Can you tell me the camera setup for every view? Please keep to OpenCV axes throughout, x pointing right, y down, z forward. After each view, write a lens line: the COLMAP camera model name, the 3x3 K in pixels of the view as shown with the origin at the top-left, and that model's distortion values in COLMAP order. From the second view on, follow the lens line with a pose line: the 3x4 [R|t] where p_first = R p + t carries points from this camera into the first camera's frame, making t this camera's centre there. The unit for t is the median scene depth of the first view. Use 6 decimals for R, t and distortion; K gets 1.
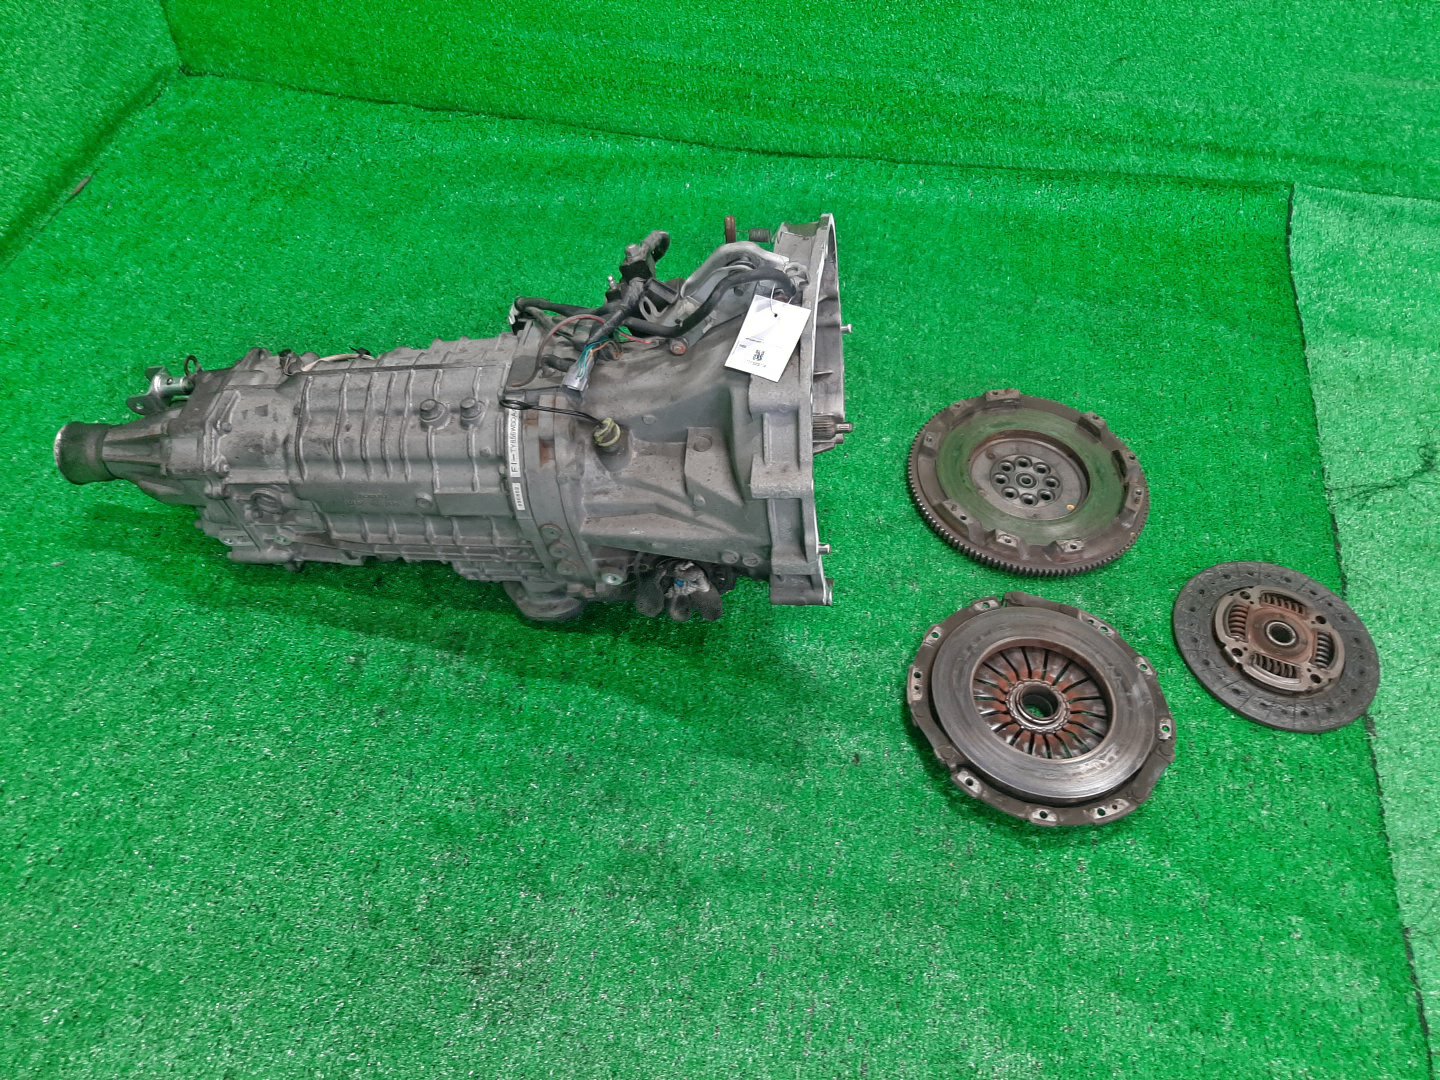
lens RADIAL K [[1111.6, 0, 720.0], [0, 1111.6, 540.0], [0, 0, 1]] dist [0.101109, -0.153589]
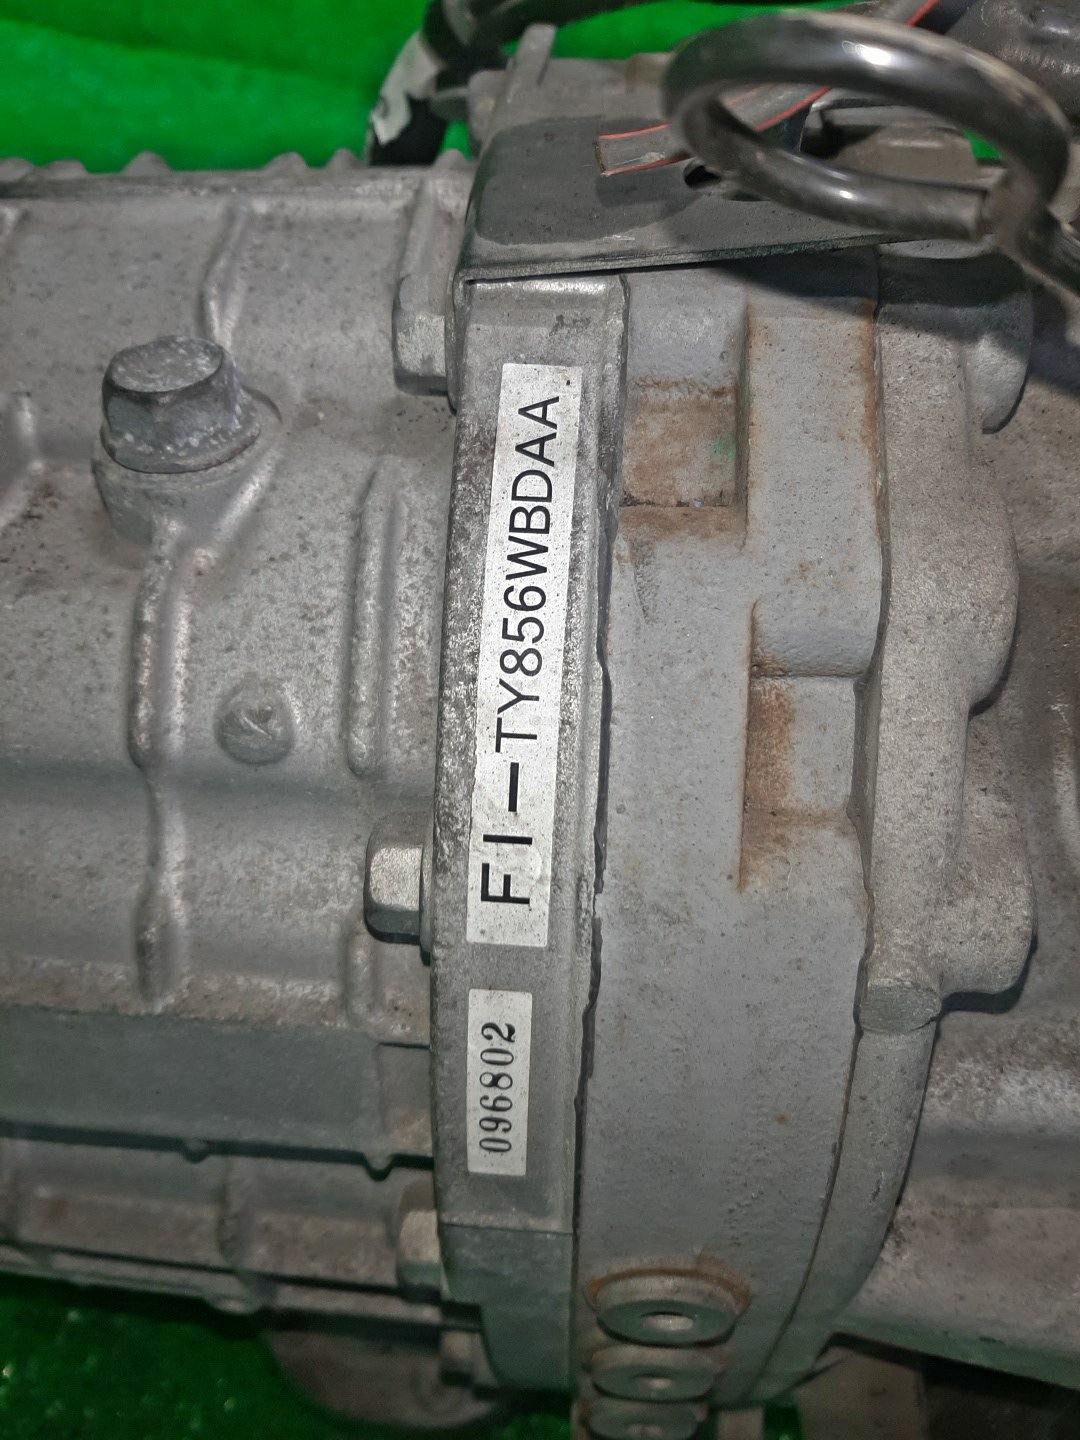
lens RADIAL K [[1111.6, 0, 540.0], [0, 1111.6, 720.0], [0, 0, 1]] dist [0.101109, -0.153589]
pose [[0.988038, 0.069459, 0.137684, -0.197471], [-0.060390, 0.995788, -0.068992, -0.072968], [-0.141896, 0.059852, 0.988070, 0.867631]]
